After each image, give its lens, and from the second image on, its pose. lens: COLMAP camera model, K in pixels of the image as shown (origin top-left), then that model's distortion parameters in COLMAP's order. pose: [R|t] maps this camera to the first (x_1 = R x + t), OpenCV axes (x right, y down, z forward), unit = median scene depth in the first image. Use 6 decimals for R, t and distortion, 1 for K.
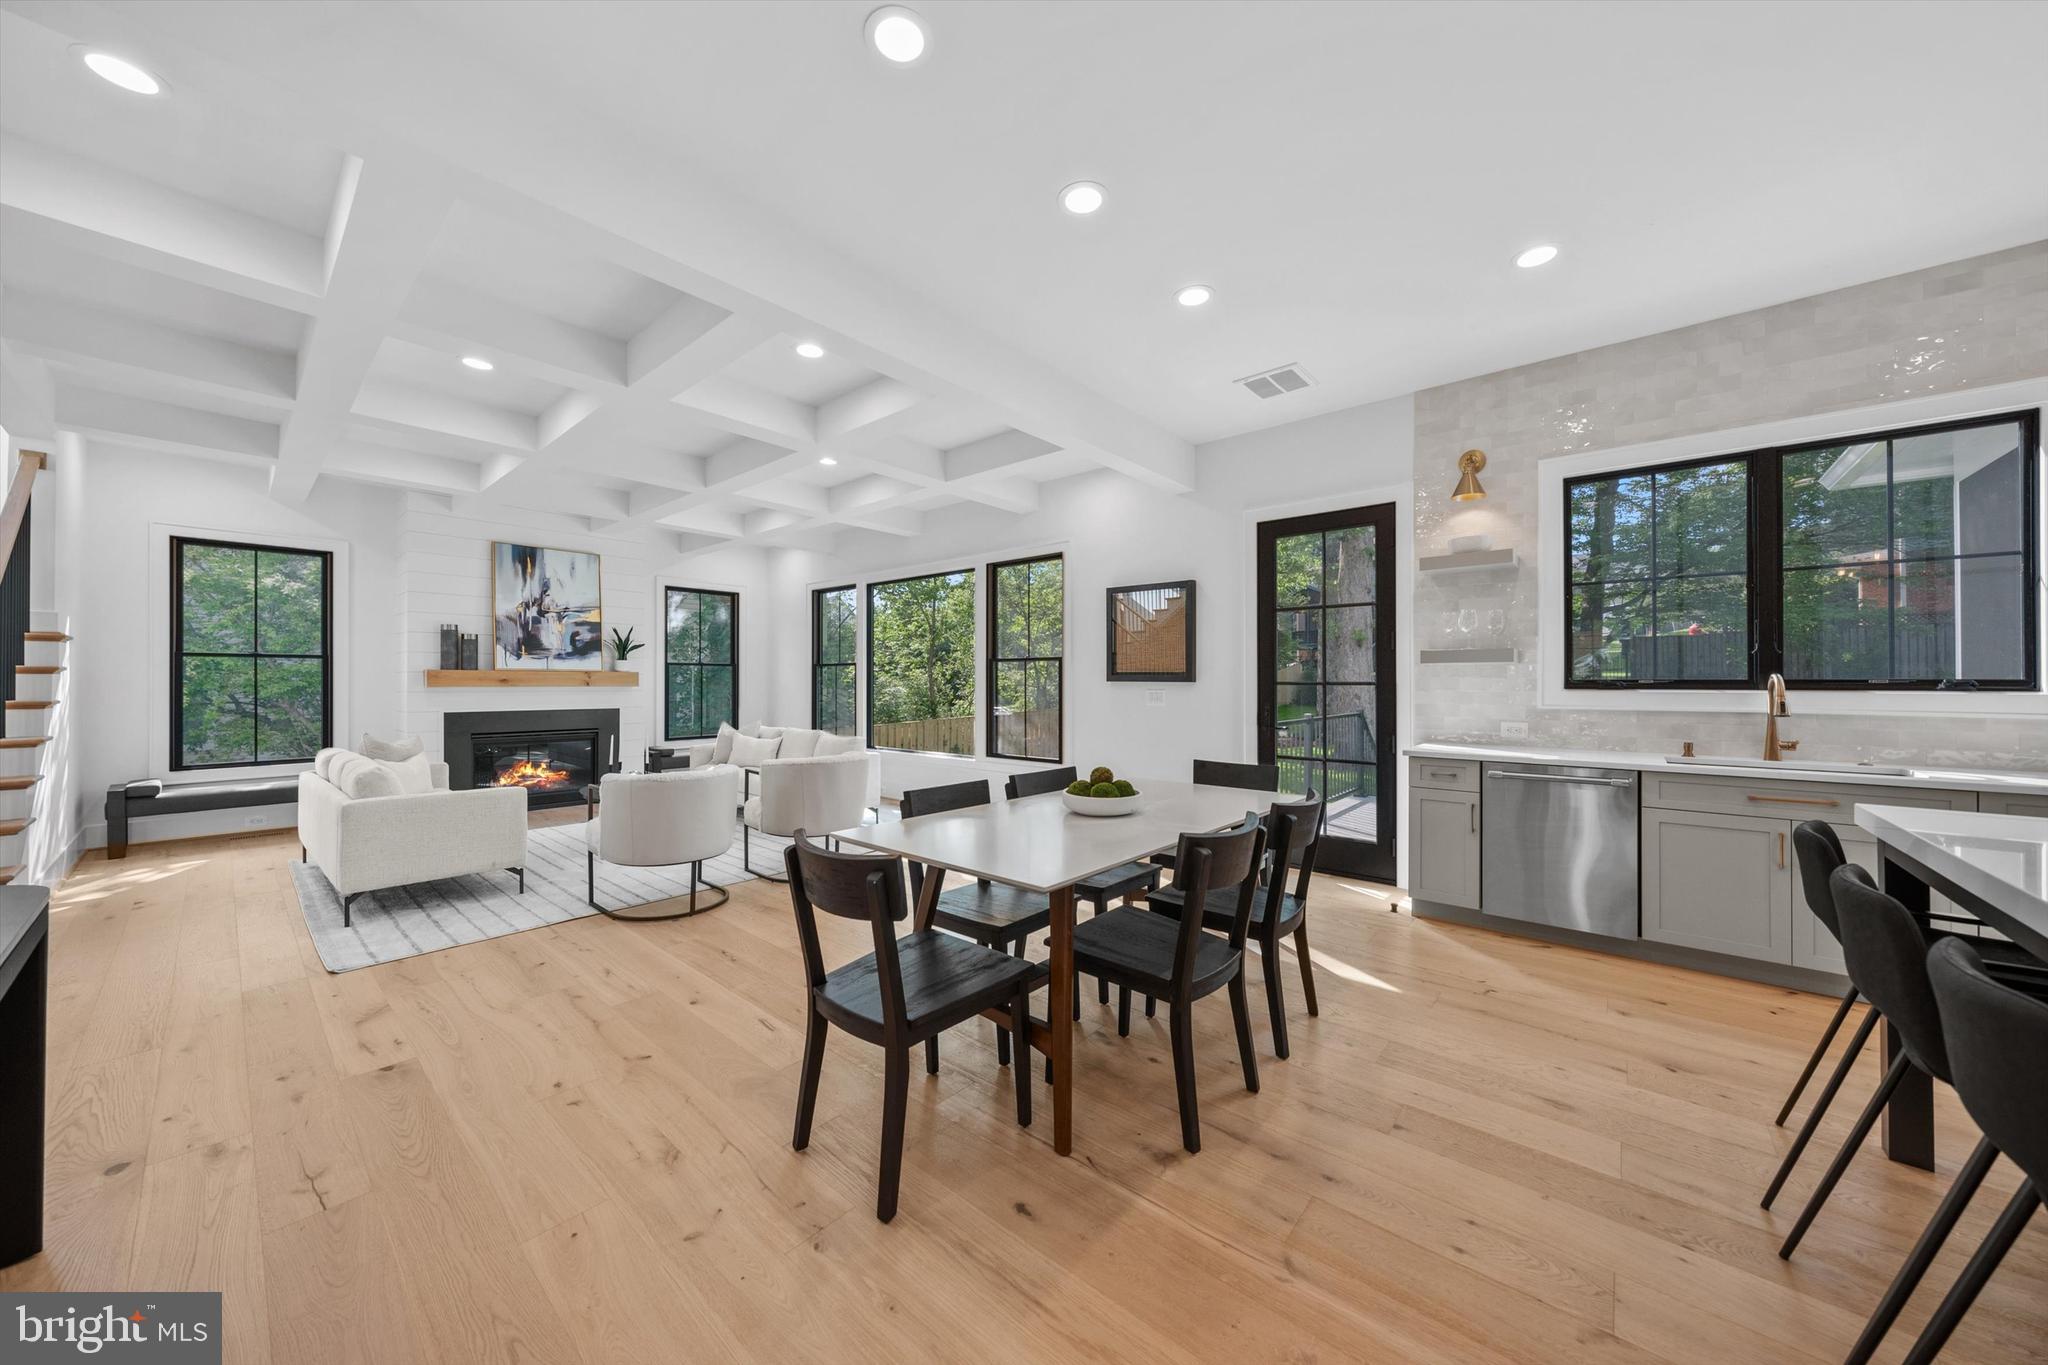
lens RADIAL K [[703.8, 0, 1011.2], [0, 703.8, 682.3], [0, 0, 1]] dist [-0.000631, -0.000080]
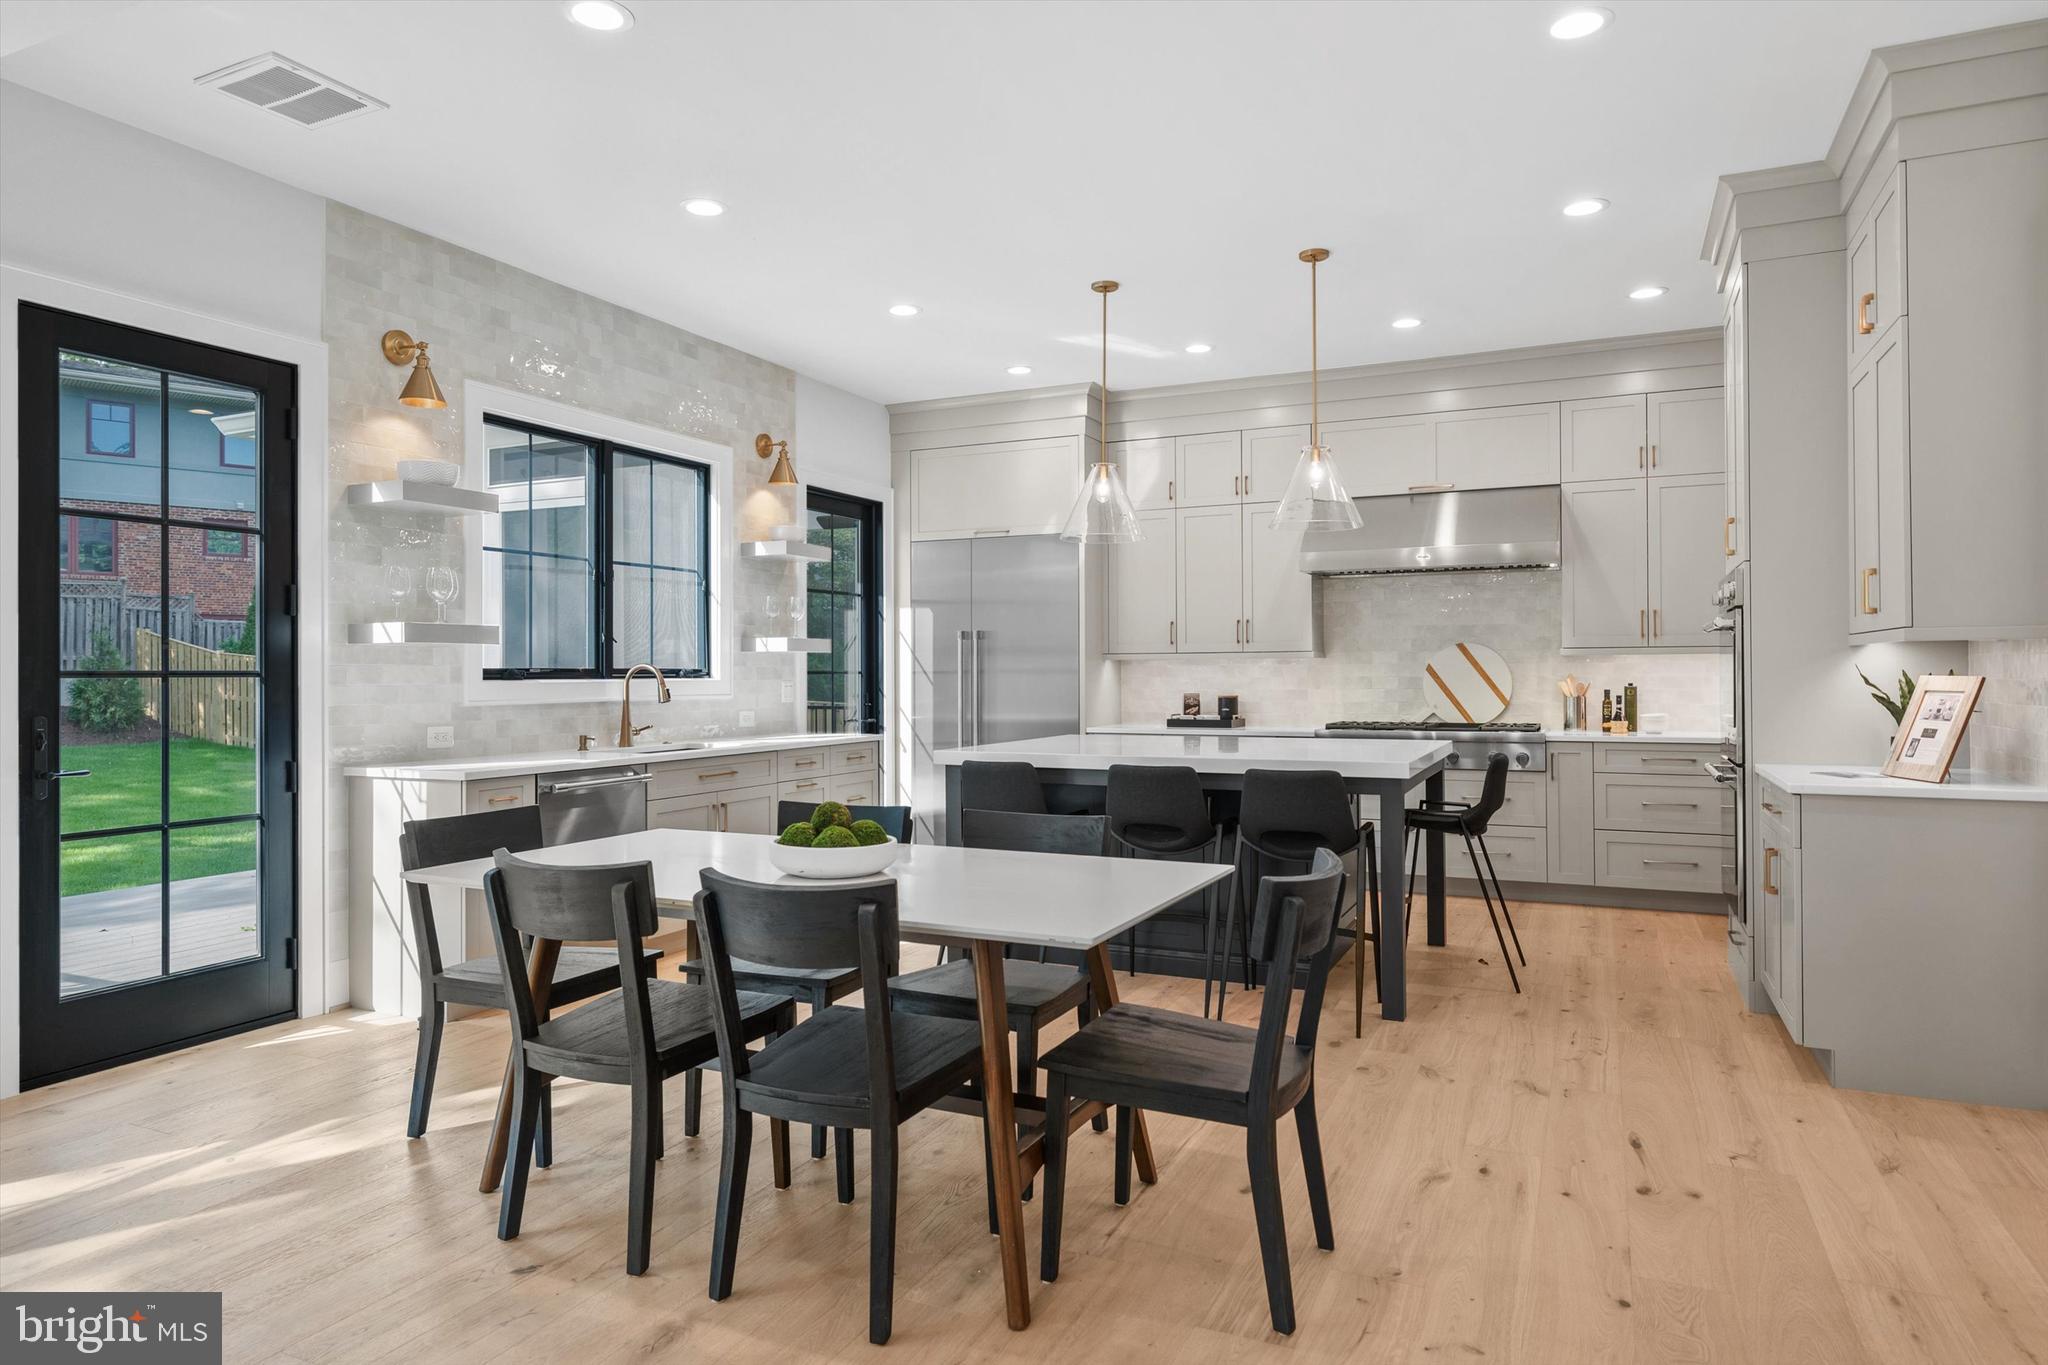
lens RADIAL K [[1236.8, 0, 1012.6], [0, 1236.8, 674.3], [0, 0, 1]] dist [-0.001196, 0.000540]
pose [[-0.278369, -0.009345, 0.960429, -0.737410], [-0.006216, 0.999949, 0.007928, -0.012093], [-0.960454, -0.003764, -0.278413, 0.852370]]
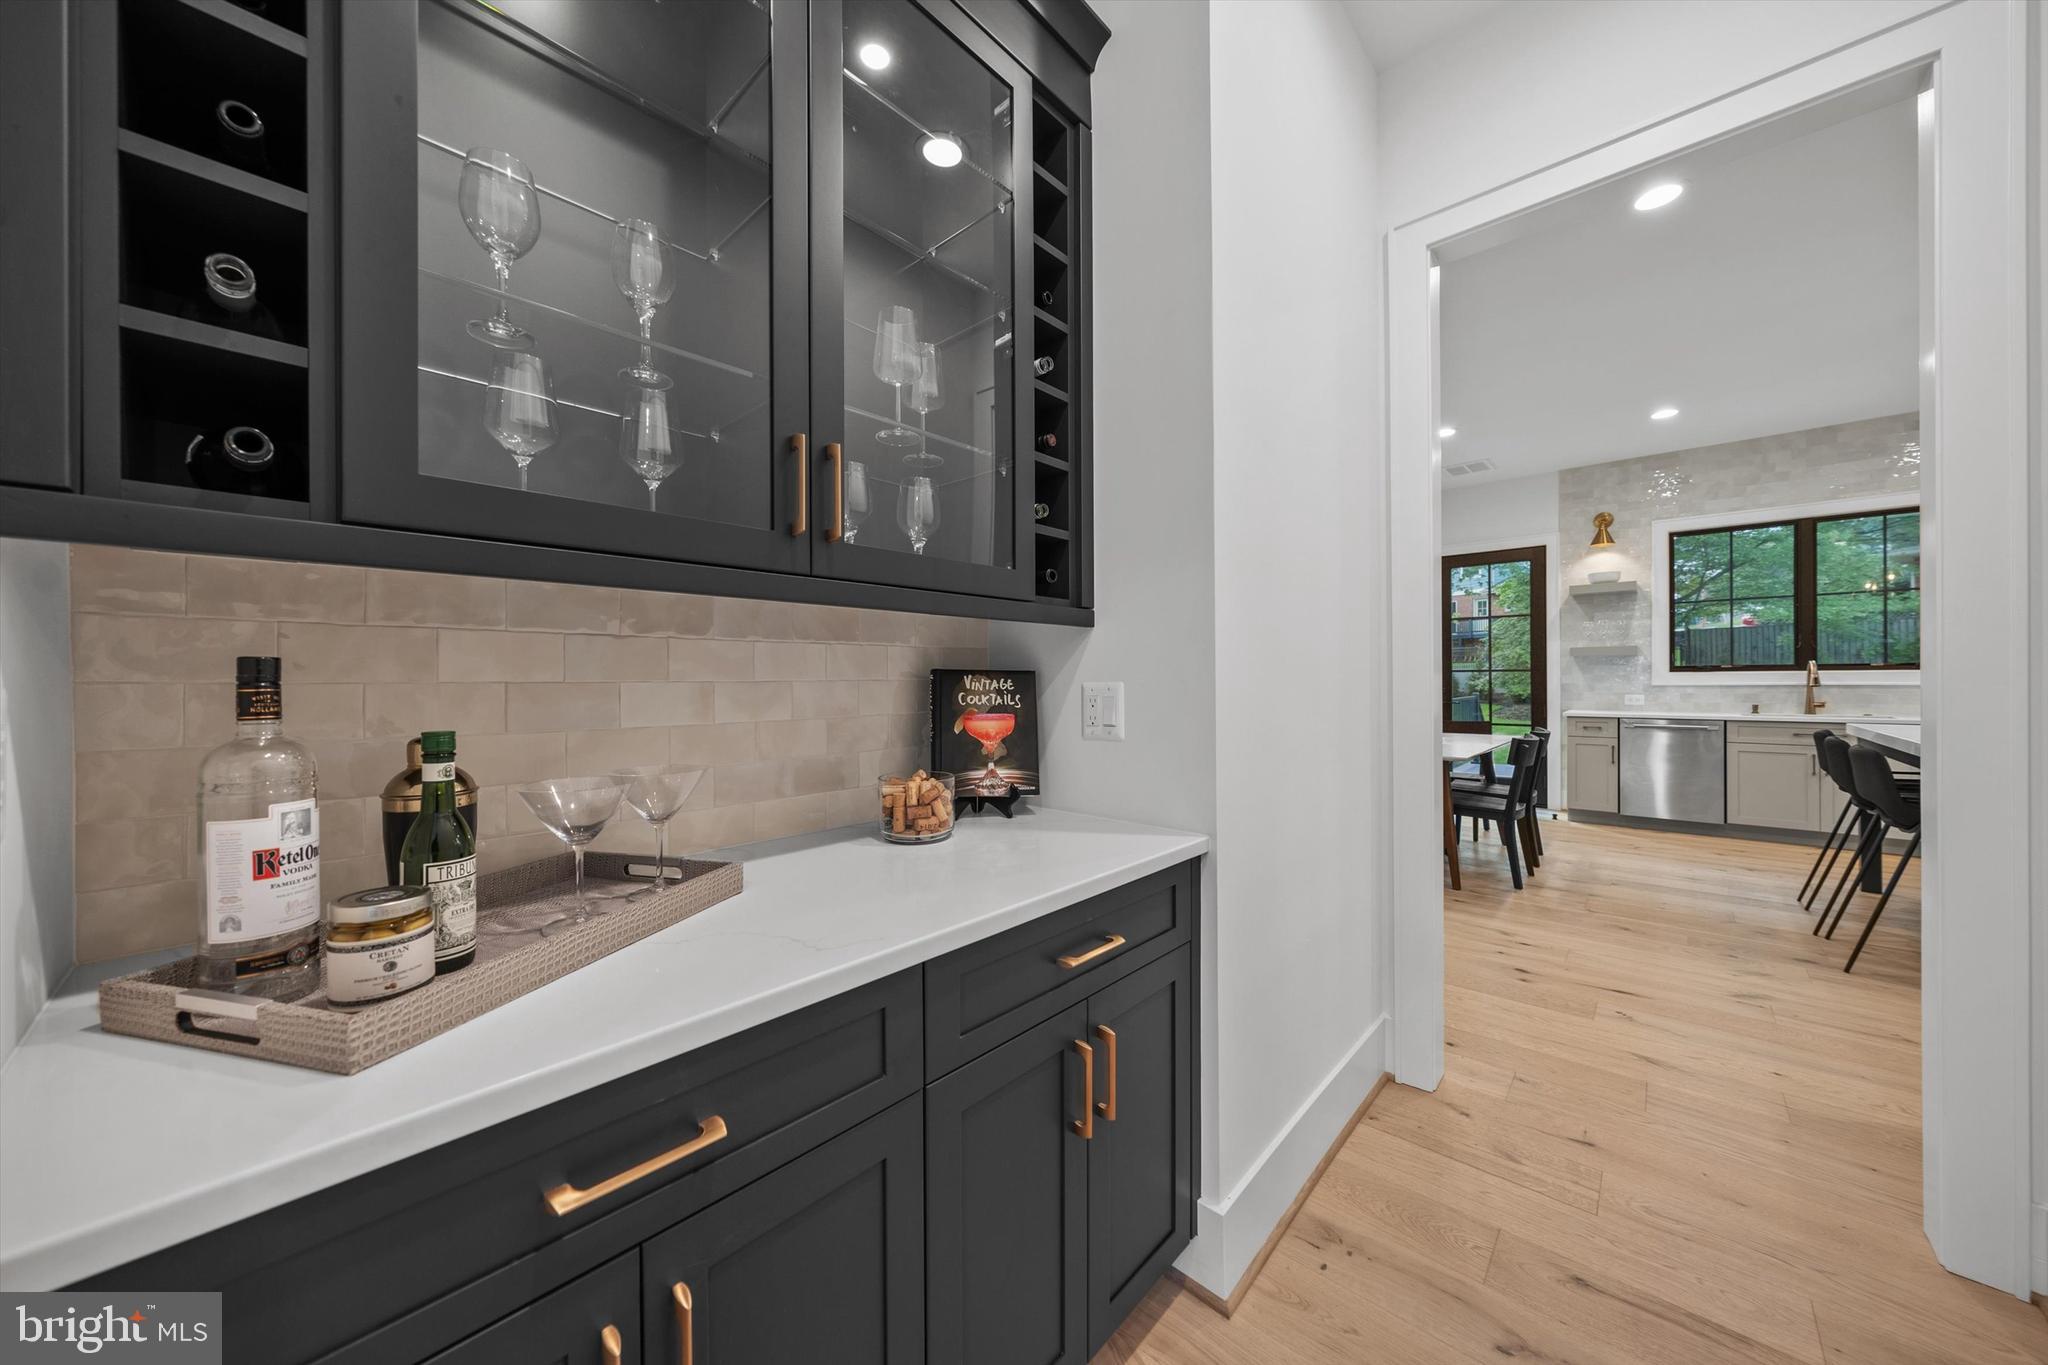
lens RADIAL K [[703.8, 0, 1012.8], [0, 703.8, 684.5], [0, 0, 1]] dist [-0.000631, -0.000080]
pose [[0.999475, -0.016788, -0.027712, -0.621097], [0.017286, 0.999692, 0.017830, -0.015252], [0.027405, -0.018300, 0.999457, -0.587498]]
